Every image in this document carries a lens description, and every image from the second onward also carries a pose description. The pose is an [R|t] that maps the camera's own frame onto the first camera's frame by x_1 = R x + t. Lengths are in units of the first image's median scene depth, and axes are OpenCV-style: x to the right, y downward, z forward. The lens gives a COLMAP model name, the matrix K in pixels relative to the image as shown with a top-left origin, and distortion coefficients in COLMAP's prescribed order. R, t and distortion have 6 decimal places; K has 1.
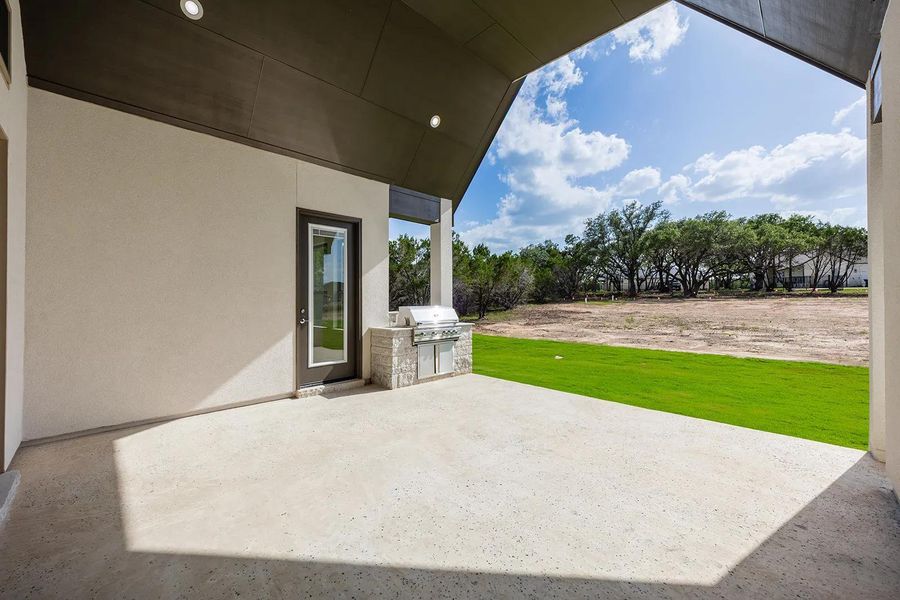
lens RADIAL K [[361.9, 0, 450.0], [0, 361.9, 300.0], [0, 0, 1]] dist [0.001005, 0.000057]
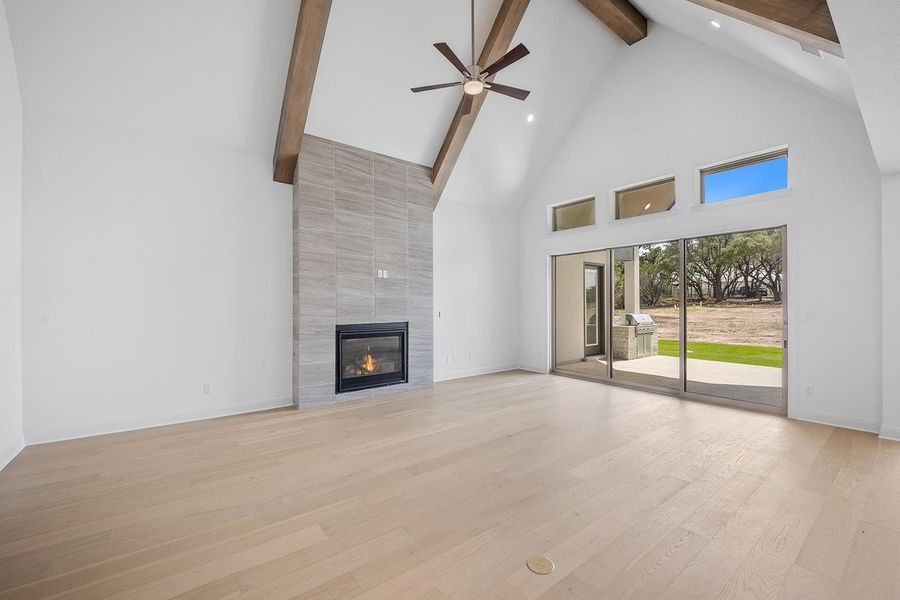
lens RADIAL K [[381.6, 0, 447.3], [0, 381.6, 305.3], [0, 0, 1]] dist [0.001841, 0.000192]
pose [[0.993361, 0.002326, -0.115012, -0.786047], [-0.001767, 0.999986, 0.004961, -0.032024], [0.115022, -0.004725, 0.993352, -0.937533]]
